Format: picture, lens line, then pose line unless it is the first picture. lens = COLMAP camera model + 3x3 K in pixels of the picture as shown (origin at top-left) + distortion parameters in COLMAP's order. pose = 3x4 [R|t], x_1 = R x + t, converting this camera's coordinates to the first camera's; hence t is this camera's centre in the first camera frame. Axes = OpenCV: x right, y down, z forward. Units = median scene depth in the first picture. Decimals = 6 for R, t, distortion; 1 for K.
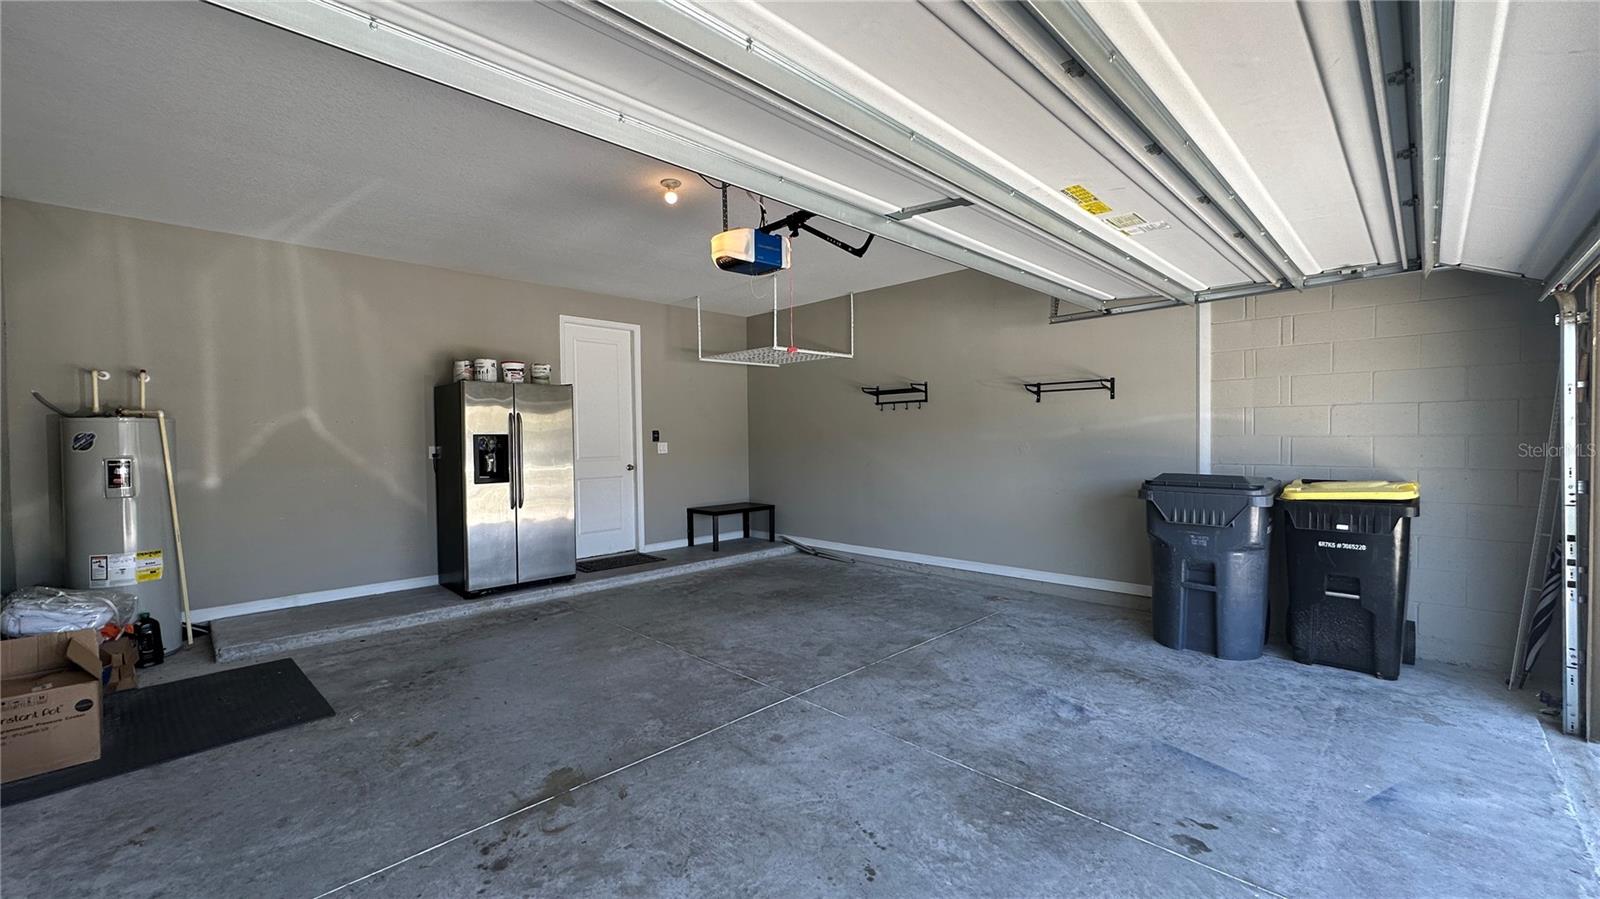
lens RADIAL K [[639.8, 0, 801.2], [0, 639.8, 445.4], [0, 0, 1]] dist [-0.001984, 0.000134]
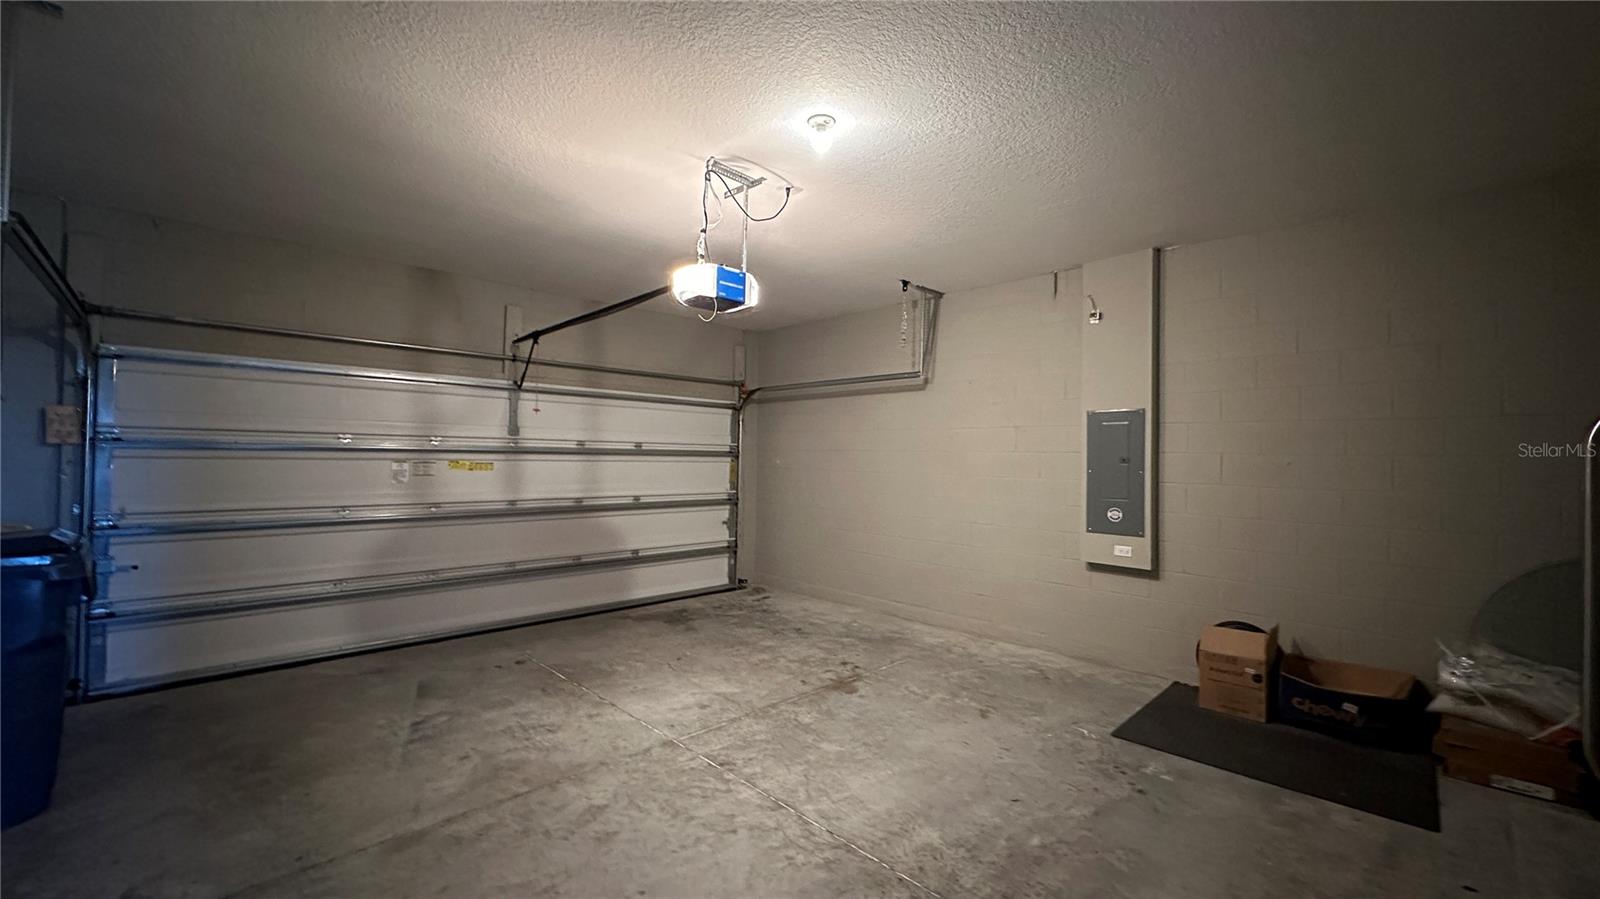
lens RADIAL K [[639.8, 0, 799.1], [0, 639.8, 450.9], [0, 0, 1]] dist [-0.001984, 0.000134]
pose [[-0.999772, -0.001361, 0.021312, -0.228809], [-0.001288, 0.999993, 0.003459, -0.053025], [-0.021317, 0.003431, -0.999767, 2.032083]]
